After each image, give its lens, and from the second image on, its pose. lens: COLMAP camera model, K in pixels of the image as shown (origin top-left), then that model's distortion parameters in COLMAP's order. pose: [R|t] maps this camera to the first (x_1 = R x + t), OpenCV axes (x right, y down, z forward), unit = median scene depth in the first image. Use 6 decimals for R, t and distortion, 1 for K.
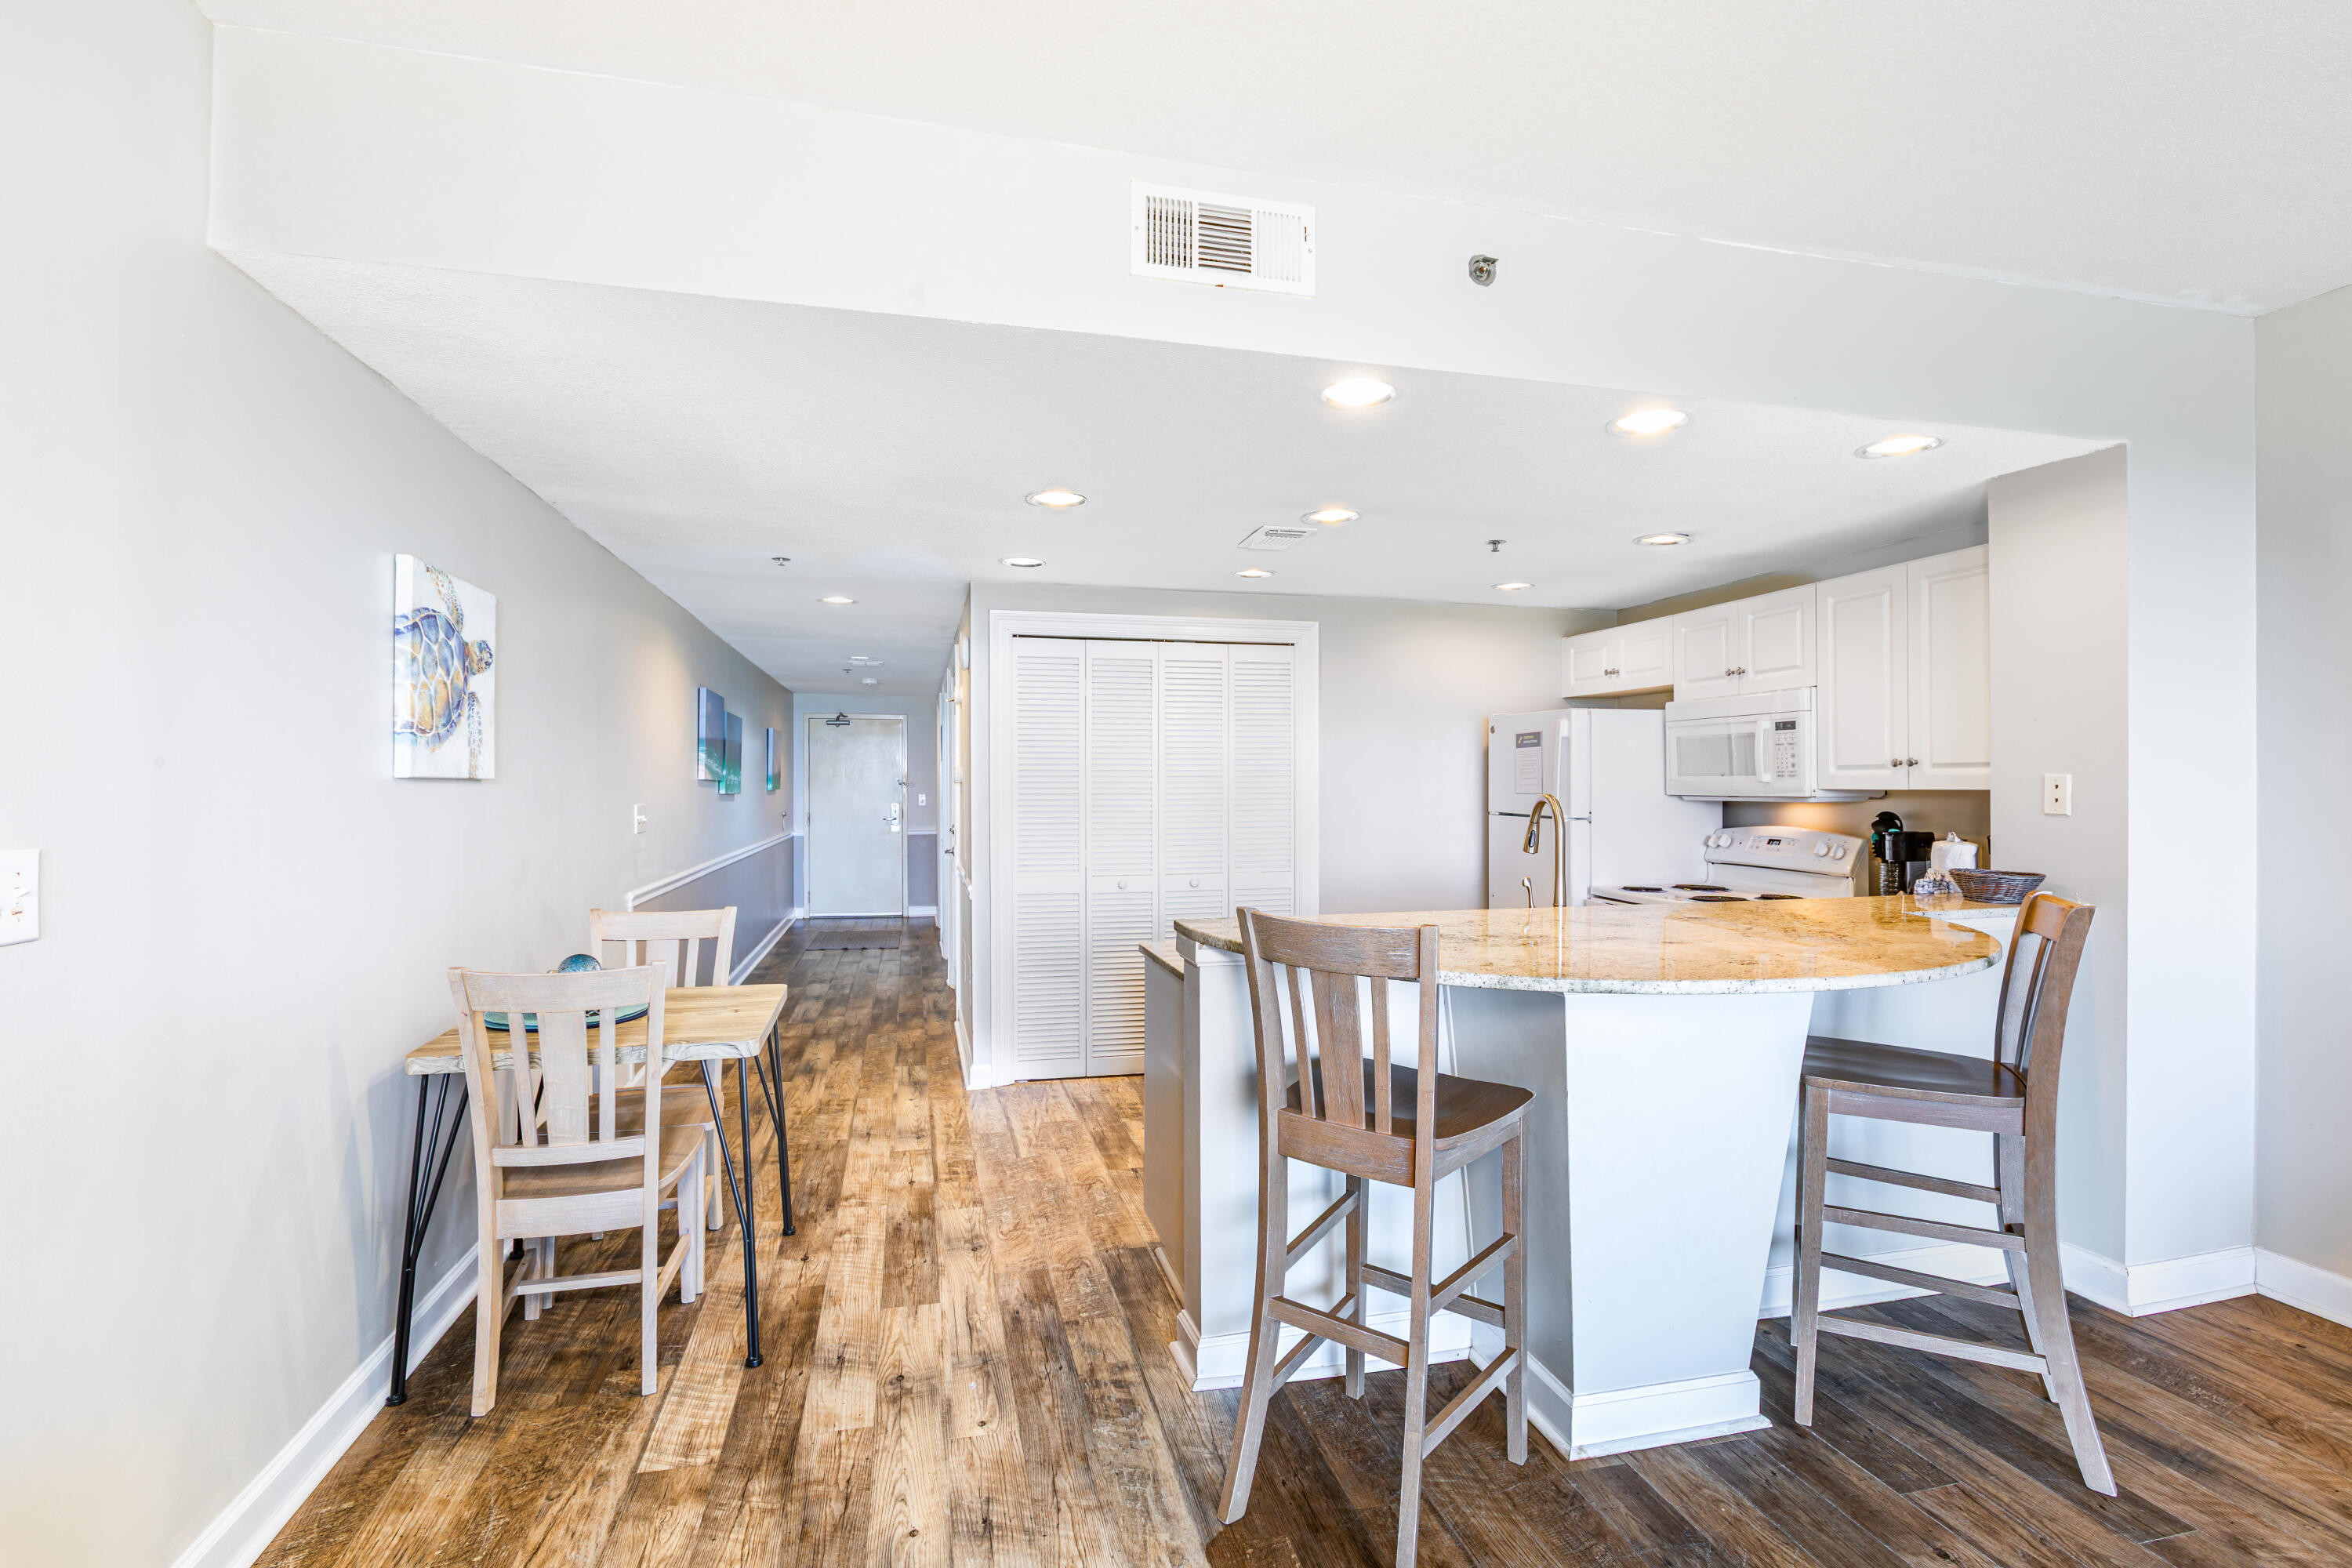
lens RADIAL K [[1066.1, 0, 1176.0], [0, 1066.1, 784.0], [0, 0, 1]] dist [-0.001642, -0.000222]
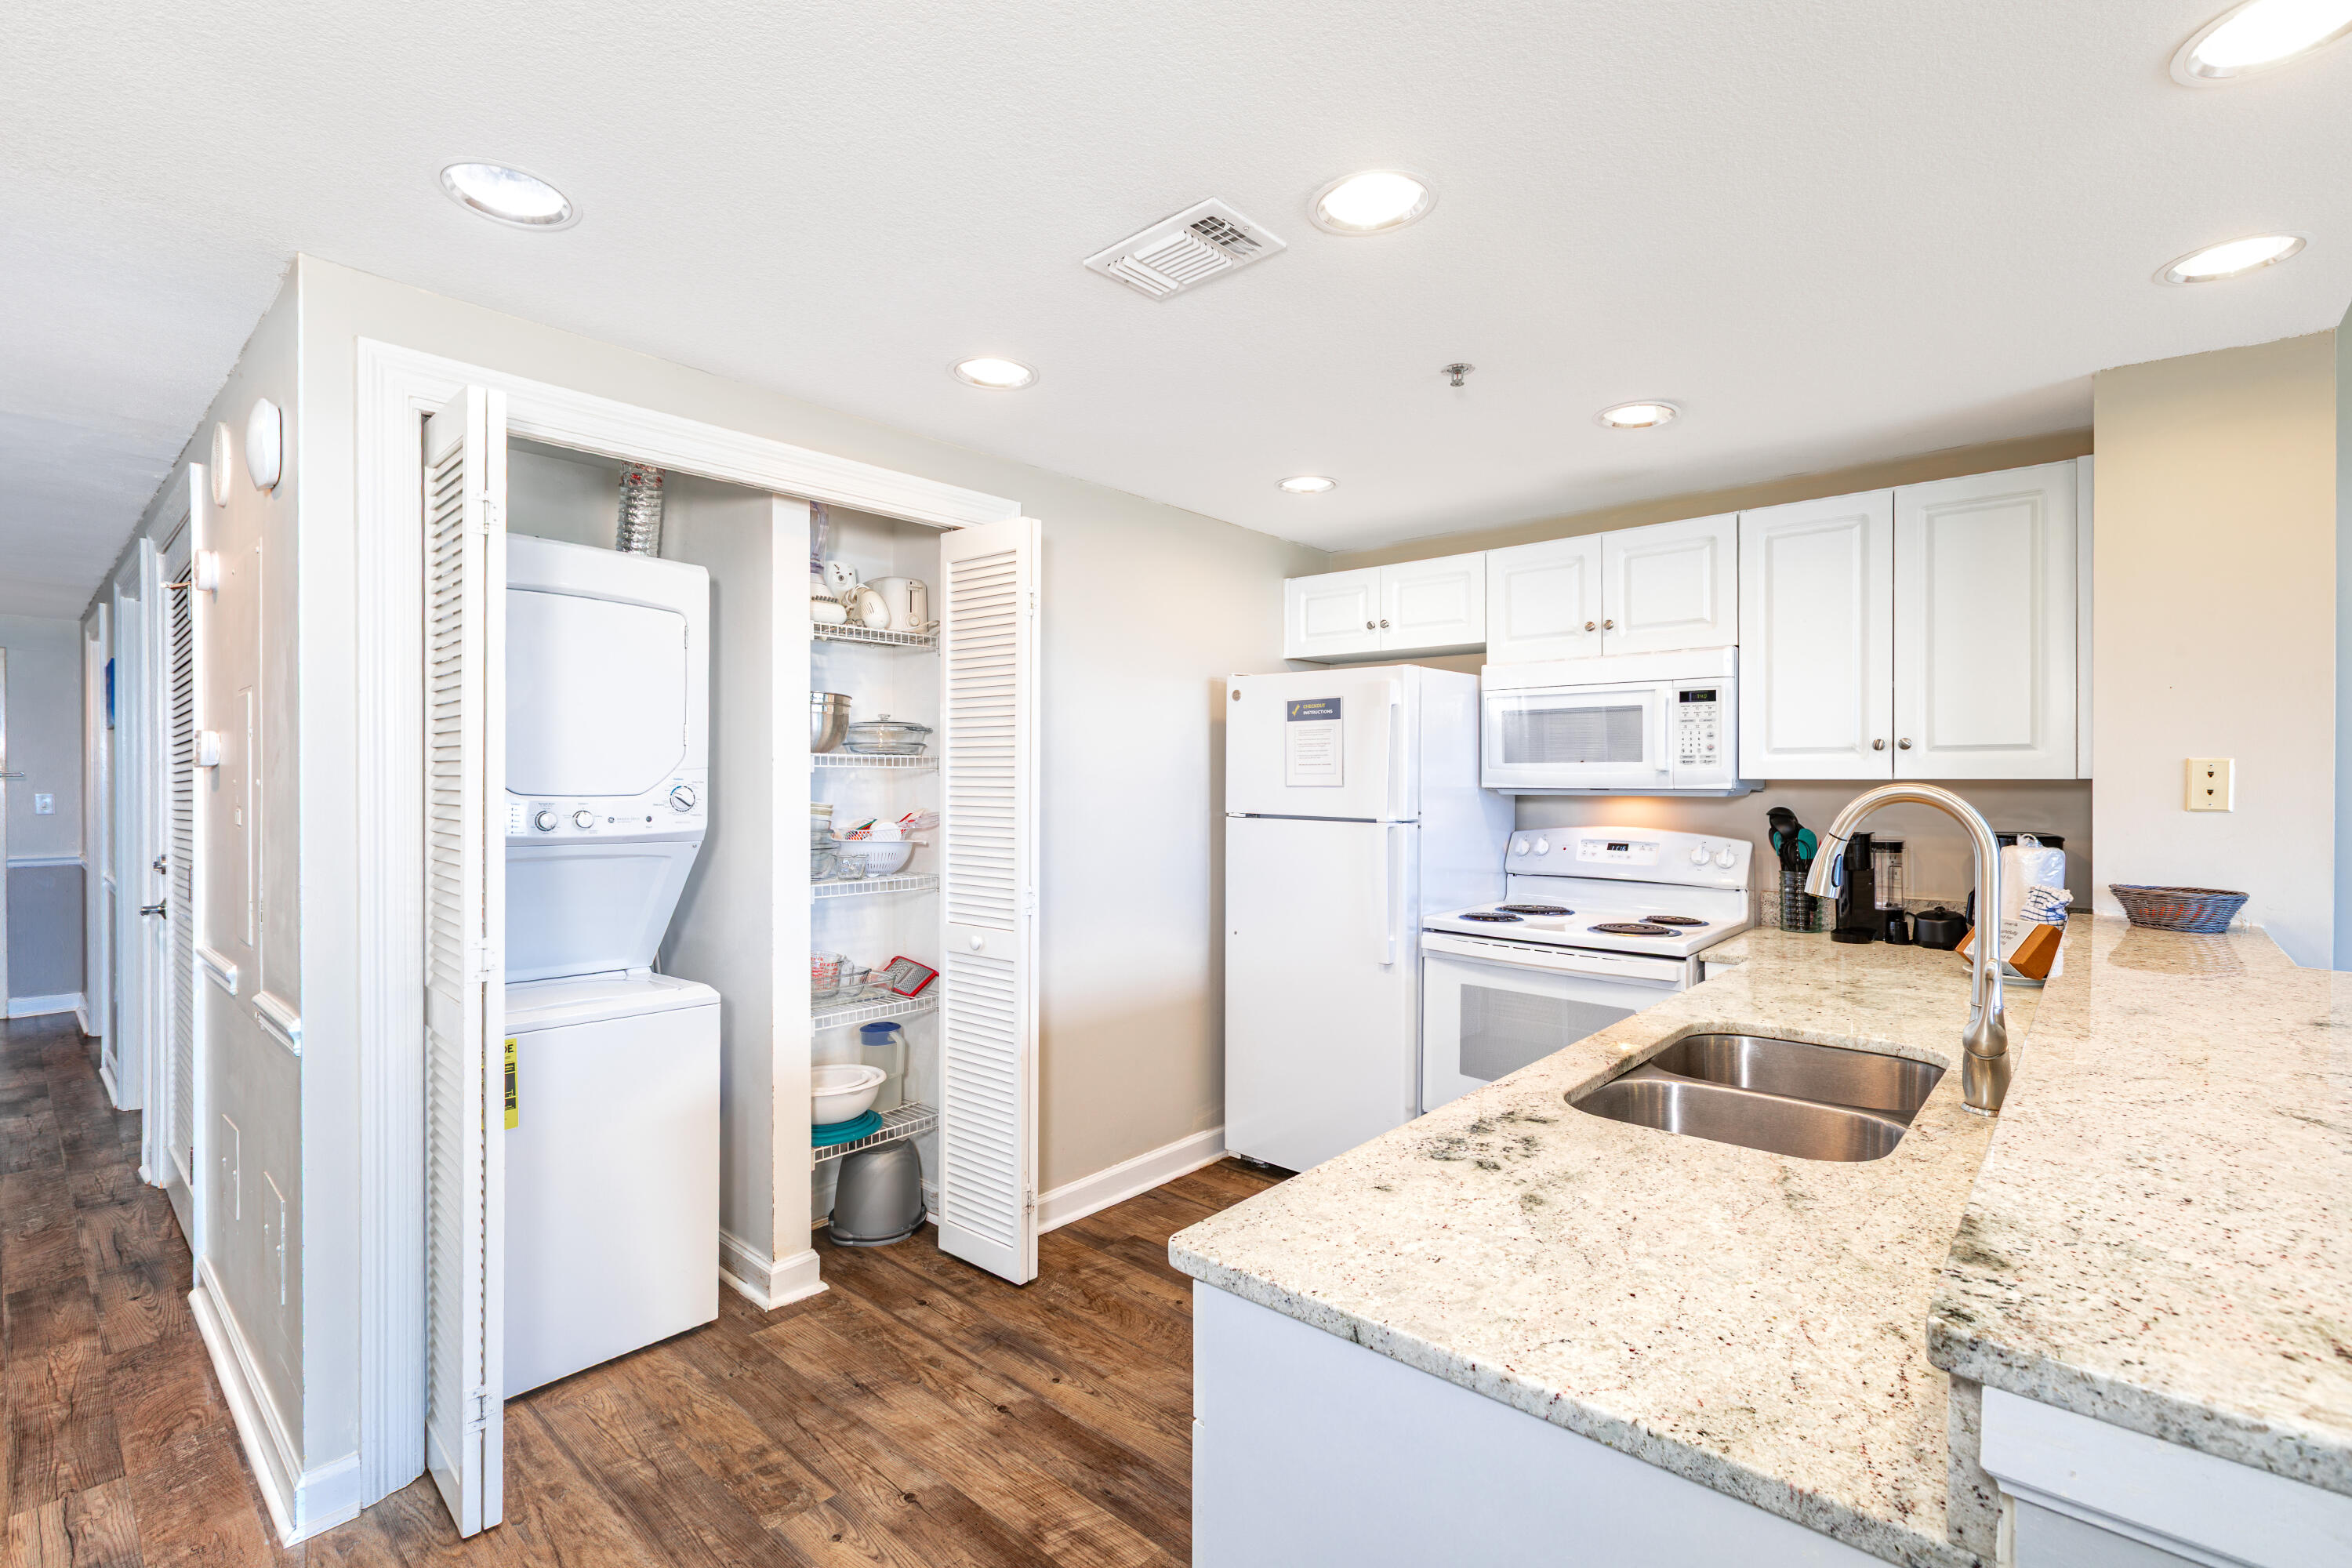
lens RADIAL K [[1070.2, 0, 1165.2], [0, 1070.2, 782.4], [0, 0, 1]] dist [0.005007, 0.001313]
pose [[0.832609, -0.001242, 0.553860, -0.148089], [-0.001040, 0.999992, 0.003805, 0.004029], [-0.553861, -0.003744, 0.832601, 0.498365]]
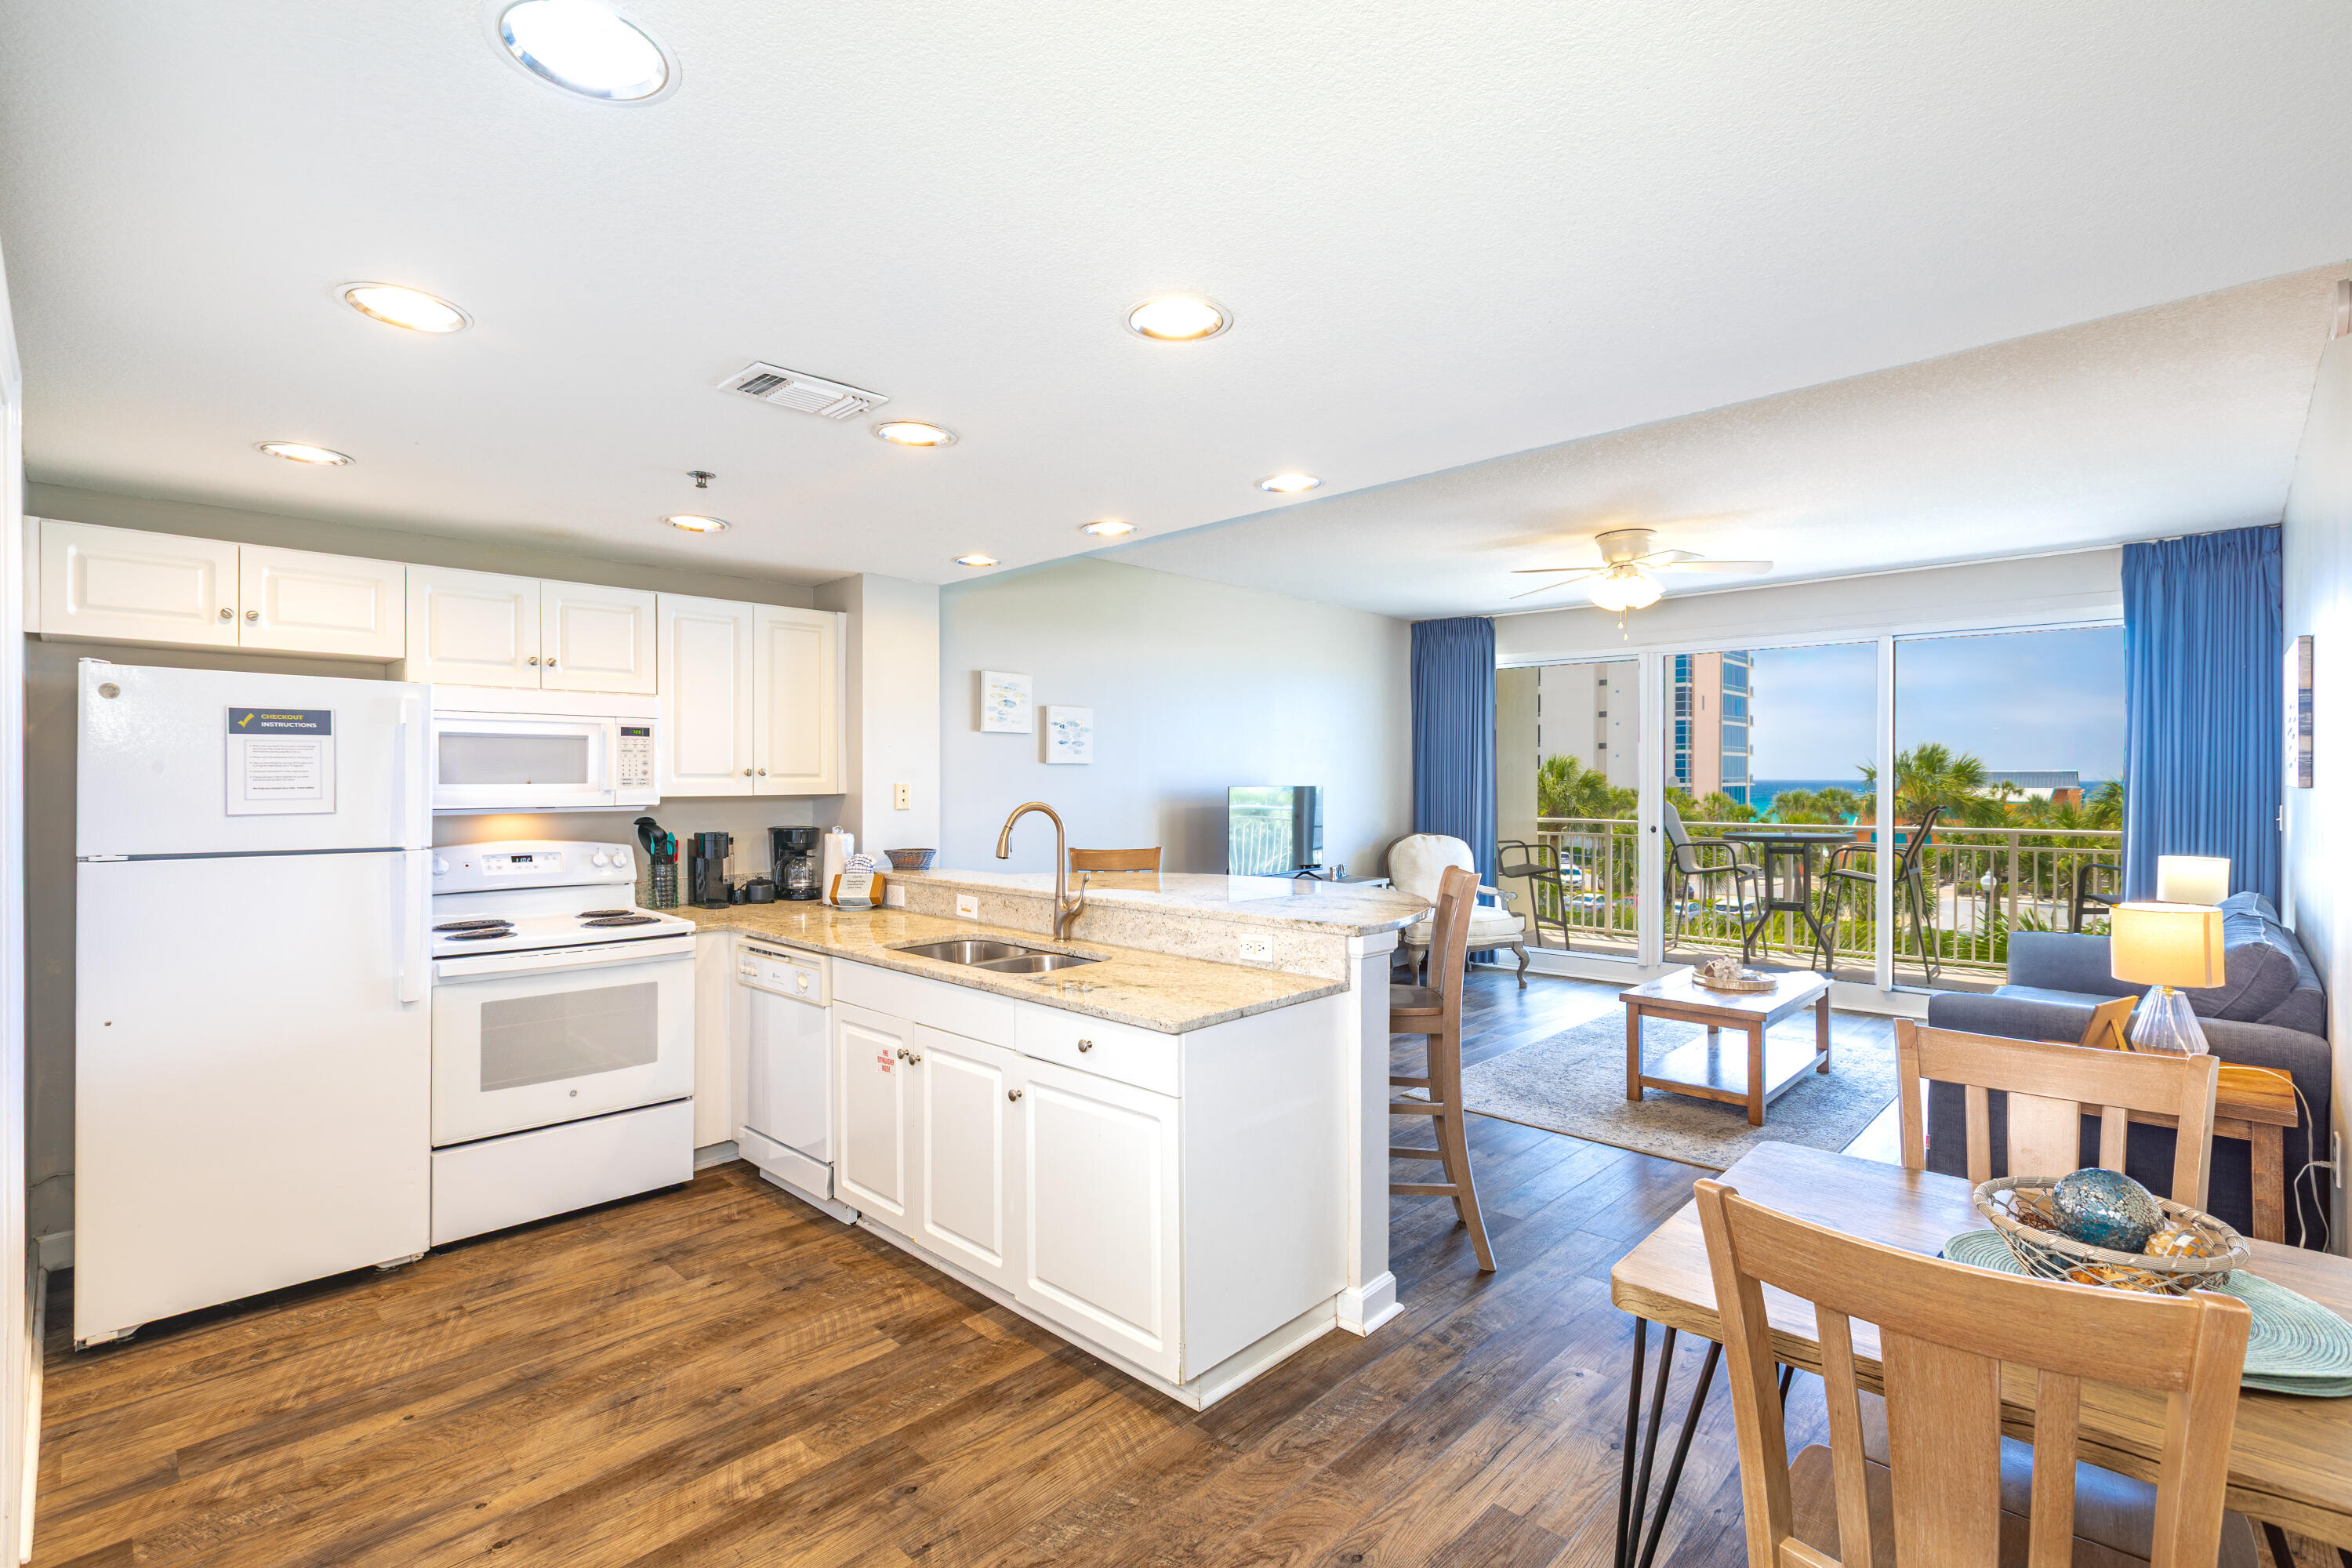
lens RADIAL K [[1057.3, 0, 1183.0], [0, 1057.3, 780.4], [0, 0, 1]] dist [0.004792, 0.000242]
pose [[-0.524147, -0.002697, 0.851624, -0.441124], [0.000632, 0.999993, 0.003556, -0.011958], [-0.851628, 0.002402, -0.524141, 0.940595]]
